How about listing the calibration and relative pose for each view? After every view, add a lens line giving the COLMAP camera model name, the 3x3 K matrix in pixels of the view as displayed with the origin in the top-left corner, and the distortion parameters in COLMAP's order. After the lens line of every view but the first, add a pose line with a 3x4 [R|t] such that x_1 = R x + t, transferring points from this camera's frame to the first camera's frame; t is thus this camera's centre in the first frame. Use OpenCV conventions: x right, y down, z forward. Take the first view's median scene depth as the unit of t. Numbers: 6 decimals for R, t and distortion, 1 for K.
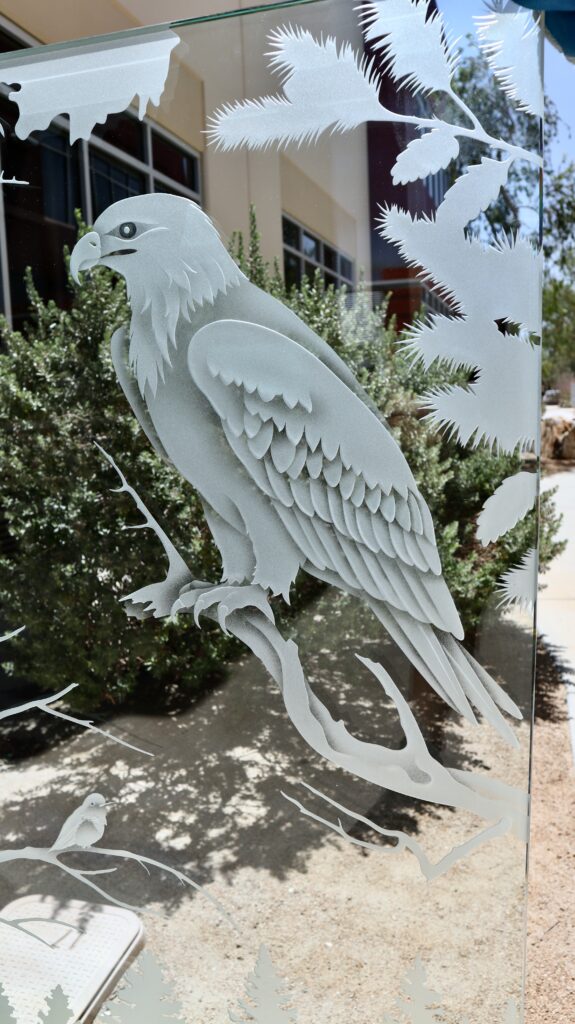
lens RADIAL K [[809.5, 0, 286.1], [0, 809.5, 510.5], [0, 0, 1]] dist [-0.074522, 0.002379]
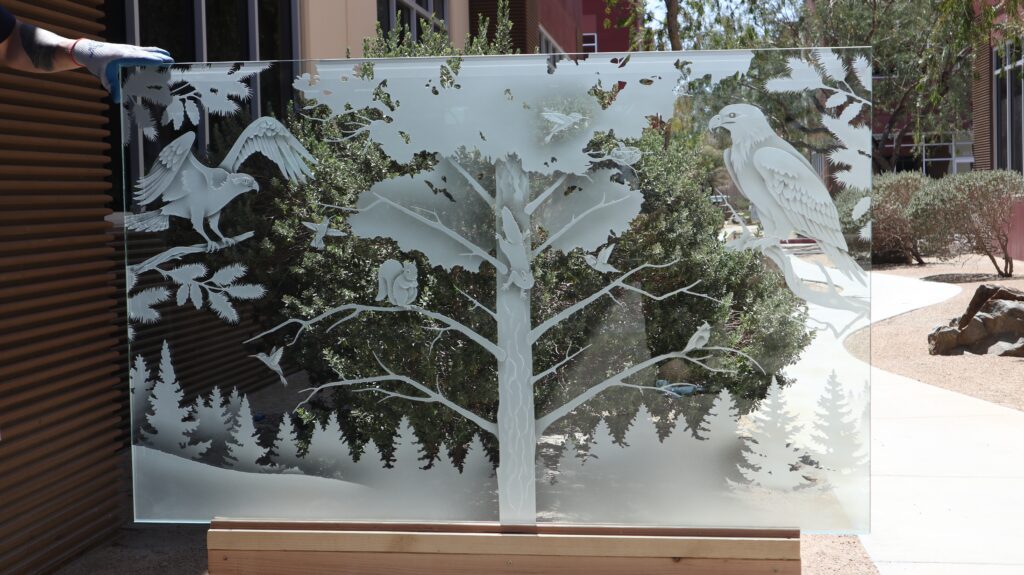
lens RADIAL K [[1510.0, 0, 513.1], [0, 1510.0, 288.7], [0, 0, 1]] dist [0.001279, 0.000000]
pose [[0.982515, 0.003215, 0.186158, -2.072963], [0.011535, 0.996879, -0.078095, 0.723538], [-0.185828, 0.078877, 0.979411, -4.332145]]
